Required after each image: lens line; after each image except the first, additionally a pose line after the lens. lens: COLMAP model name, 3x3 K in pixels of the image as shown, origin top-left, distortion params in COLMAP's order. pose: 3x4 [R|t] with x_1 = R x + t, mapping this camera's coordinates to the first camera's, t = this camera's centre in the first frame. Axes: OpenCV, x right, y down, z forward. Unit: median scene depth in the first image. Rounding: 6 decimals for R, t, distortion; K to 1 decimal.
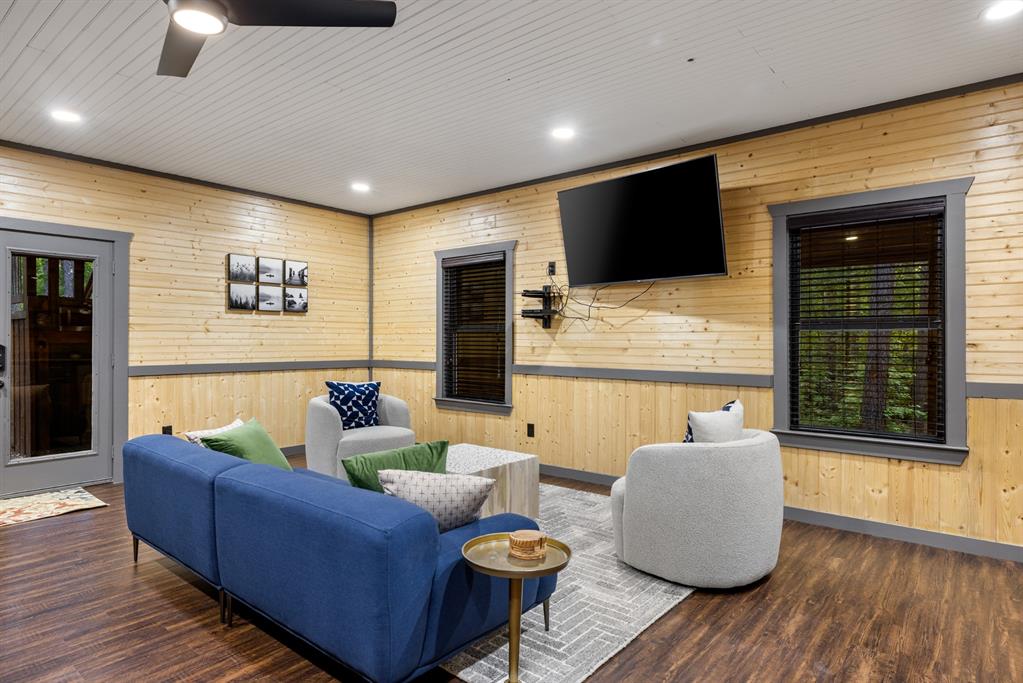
lens RADIAL K [[584.5, 0, 510.9], [0, 584.5, 336.4], [0, 0, 1]] dist [-0.000254, 0.000055]
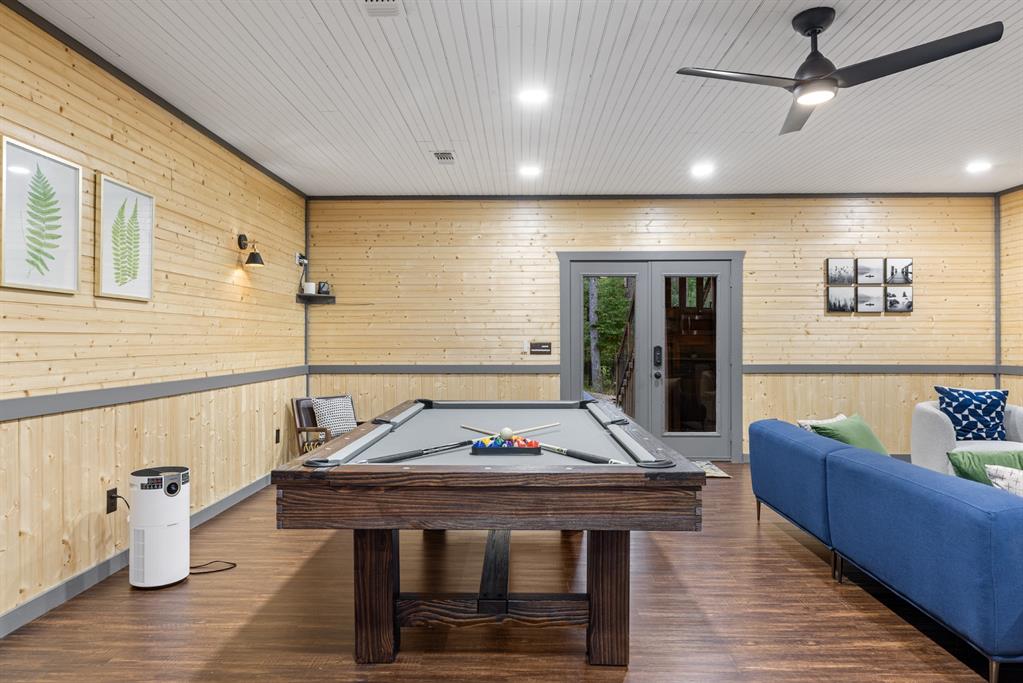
lens RADIAL K [[637.0, 0, 511.5], [0, 637.0, 341.5], [0, 0, 1]] dist [0.002149, 0.002435]
pose [[0.622788, -0.003476, -0.782383, 0.056789], [0.007606, 0.999970, 0.001612, -0.000899], [0.782353, -0.006955, 0.622796, -0.154738]]
